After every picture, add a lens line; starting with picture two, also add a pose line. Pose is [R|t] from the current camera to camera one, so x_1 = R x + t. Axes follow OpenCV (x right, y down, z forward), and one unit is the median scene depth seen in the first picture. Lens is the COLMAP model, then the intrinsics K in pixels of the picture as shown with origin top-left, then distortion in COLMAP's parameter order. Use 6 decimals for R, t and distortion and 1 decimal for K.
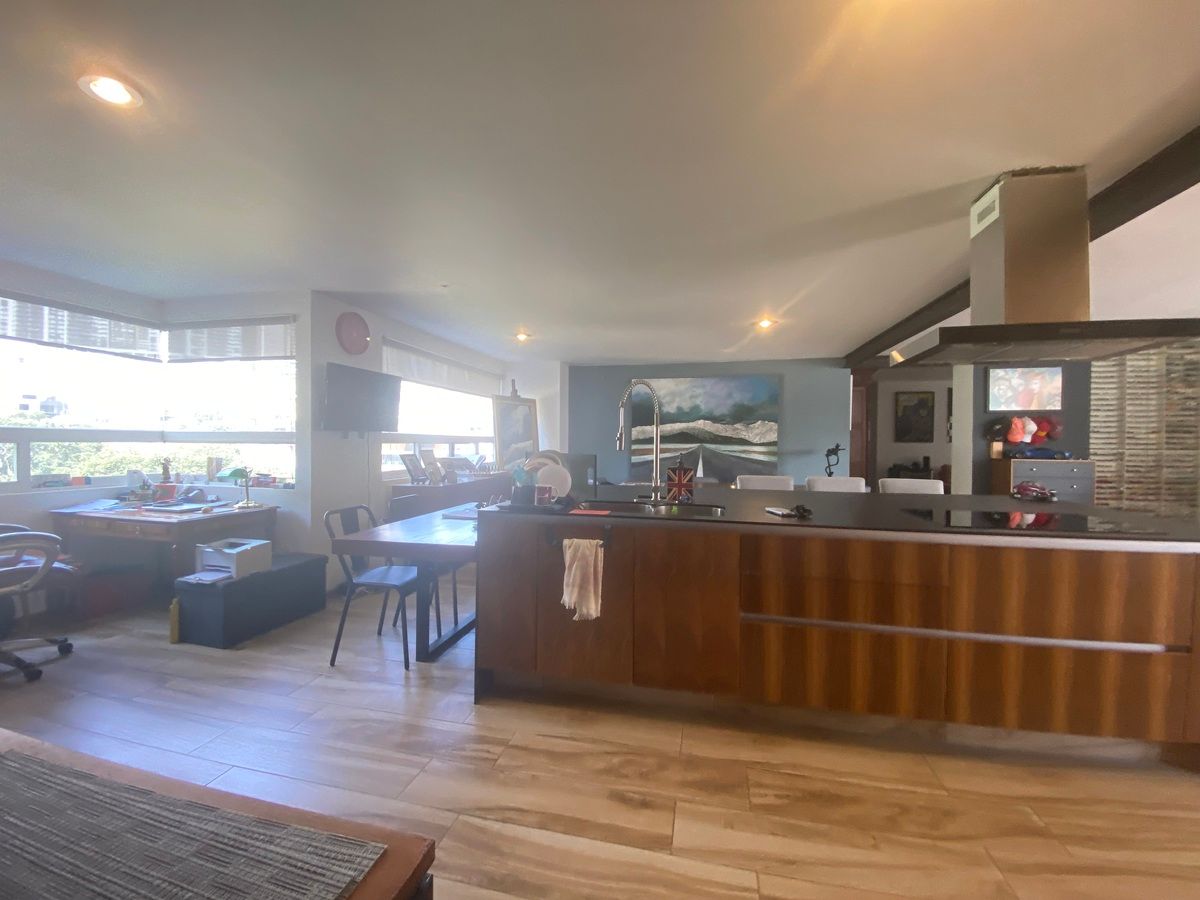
lens RADIAL K [[488.2, 0, 595.9], [0, 488.2, 449.0], [0, 0, 1]] dist [0.026775, -0.021679]
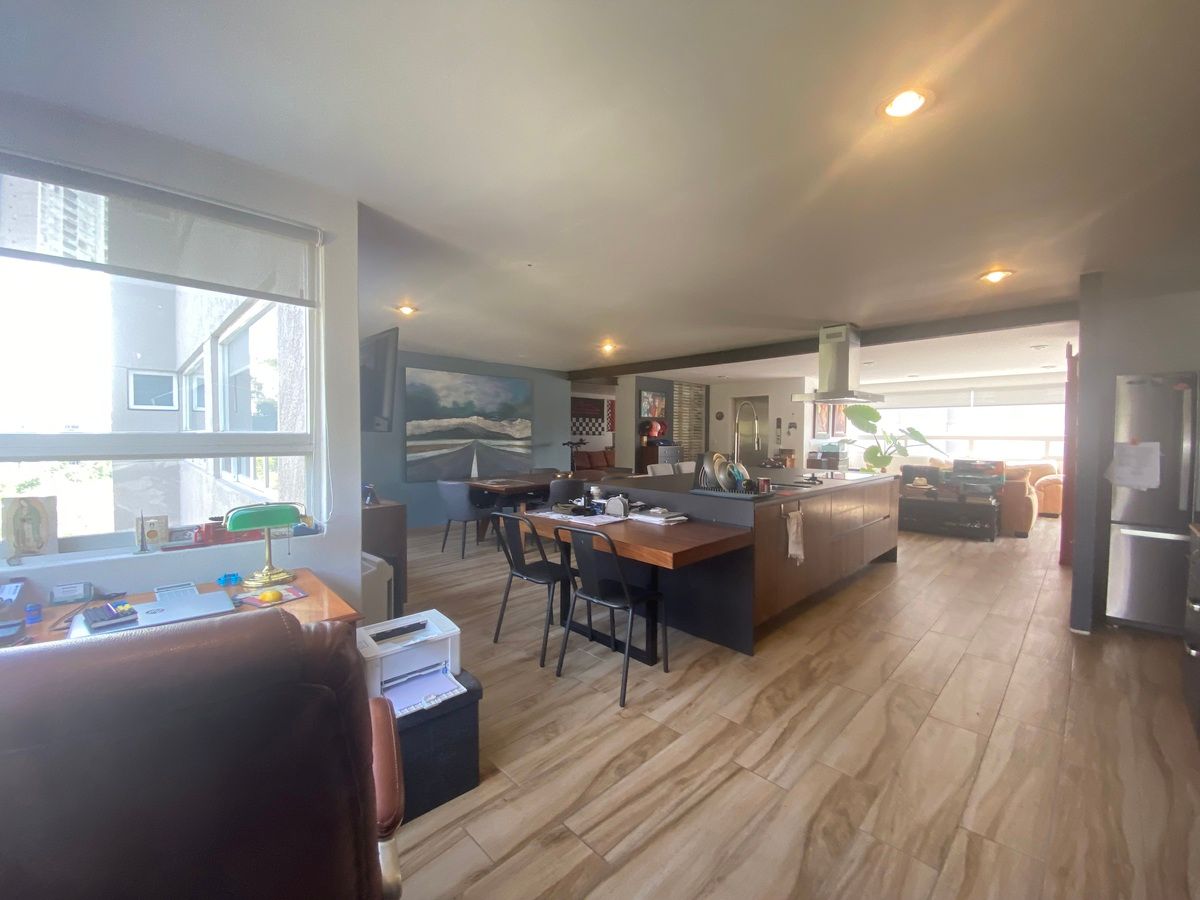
lens RADIAL K [[483.1, 0, 600.0], [0, 483.1, 450.0], [0, 0, 1]] dist [0.022380, -0.020587]
pose [[0.531309, -0.032144, 0.846568, -0.811535], [0.009441, 0.999443, 0.032023, -0.028122], [-0.847126, -0.009022, 0.531316, 0.370008]]
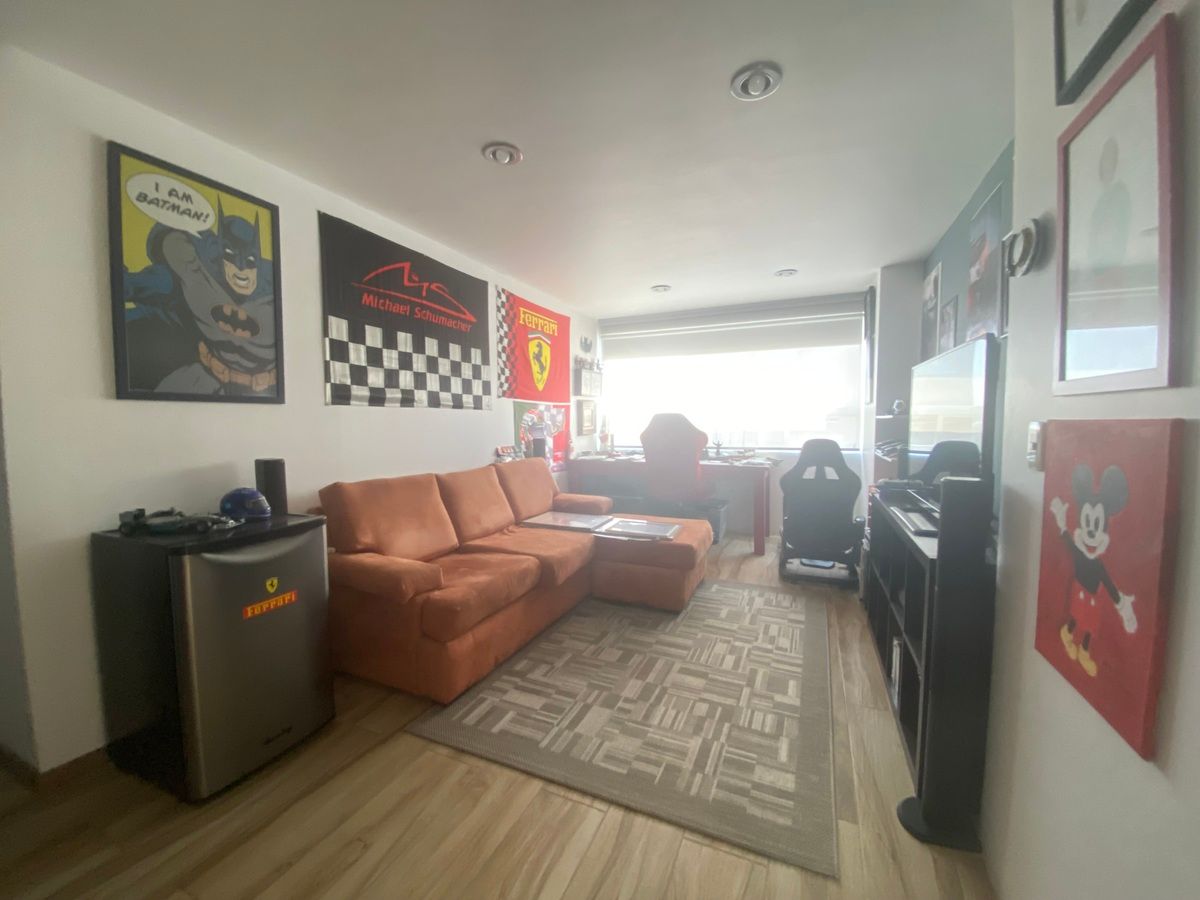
lens RADIAL K [[487.7, 0, 594.6], [0, 487.7, 447.7], [0, 0, 1]] dist [0.033279, -0.025666]
pose [[0.180390, -0.067920, 0.981247, 0.930224], [0.016939, 0.997680, 0.065944, -0.010218], [-0.983449, 0.004726, 0.181122, 1.611324]]
